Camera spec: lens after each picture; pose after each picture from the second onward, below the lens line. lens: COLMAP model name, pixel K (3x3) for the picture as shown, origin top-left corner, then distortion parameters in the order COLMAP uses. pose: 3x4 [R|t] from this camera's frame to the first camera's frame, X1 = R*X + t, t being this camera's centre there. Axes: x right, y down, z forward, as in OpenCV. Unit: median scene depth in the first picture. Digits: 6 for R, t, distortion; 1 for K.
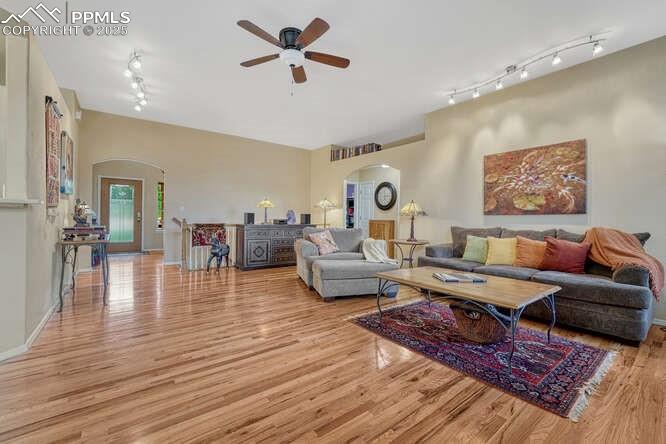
lens RADIAL K [[282.7, 0, 334.1], [0, 282.7, 215.9], [0, 0, 1]] dist [-0.009157, 0.000465]
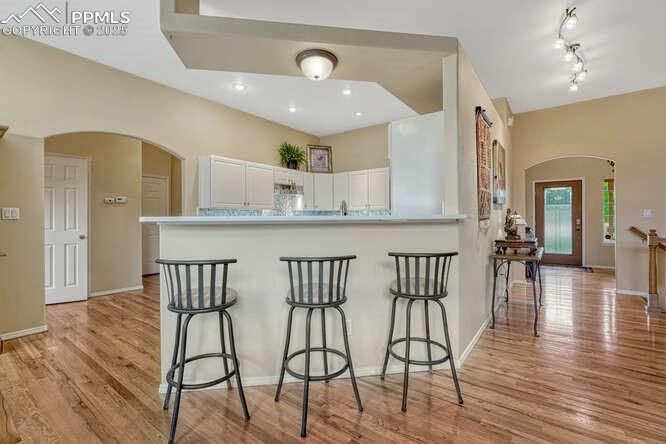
lens RADIAL K [[300.4, 0, 333.0], [0, 300.4, 222.0], [0, 0, 1]] dist [-0.010895, -0.000064]
pose [[0.272295, -0.008892, -0.962173, -0.103204], [0.012686, 0.999904, -0.005651, -0.016068], [0.962130, -0.010668, 0.272382, 0.148013]]
